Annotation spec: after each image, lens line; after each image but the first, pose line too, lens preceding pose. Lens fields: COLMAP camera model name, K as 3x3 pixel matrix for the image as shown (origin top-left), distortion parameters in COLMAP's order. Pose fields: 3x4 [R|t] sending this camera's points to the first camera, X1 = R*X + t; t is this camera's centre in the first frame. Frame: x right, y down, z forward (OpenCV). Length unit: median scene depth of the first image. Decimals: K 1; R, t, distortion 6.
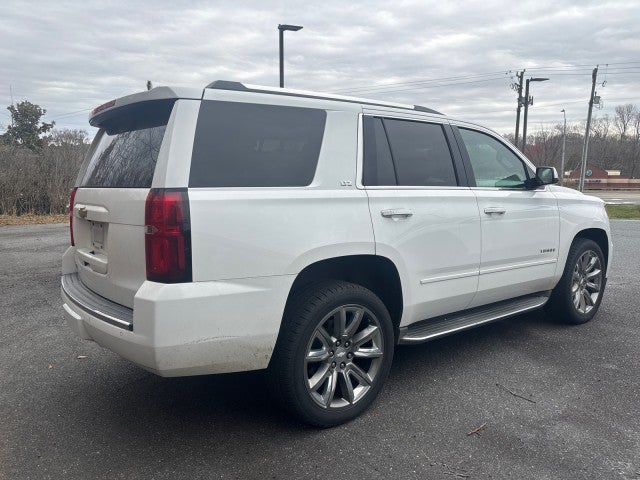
lens RADIAL K [[476.5, 0, 316.9], [0, 476.5, 238.7], [0, 0, 1]] dist [0.051533, -0.052286]
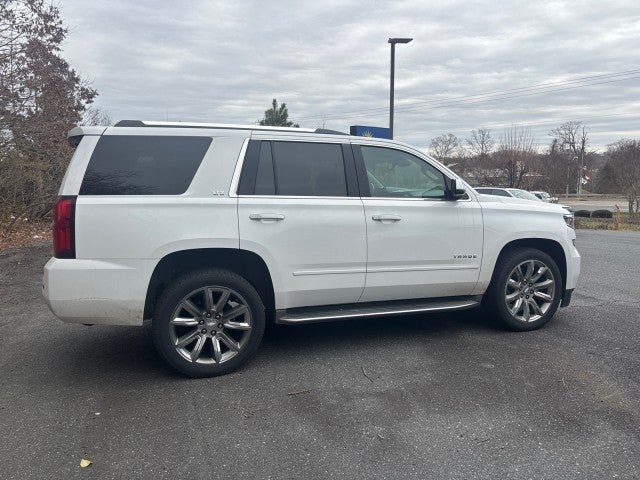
lens RADIAL K [[476.5, 0, 324.4], [0, 476.5, 238.2], [0, 0, 1]] dist [0.051533, -0.052286]
pose [[0.955032, 0.034112, -0.294535, 0.619349], [-0.038836, 0.999193, -0.010206, 0.008084], [0.293950, 0.021186, 0.955586, -0.139070]]
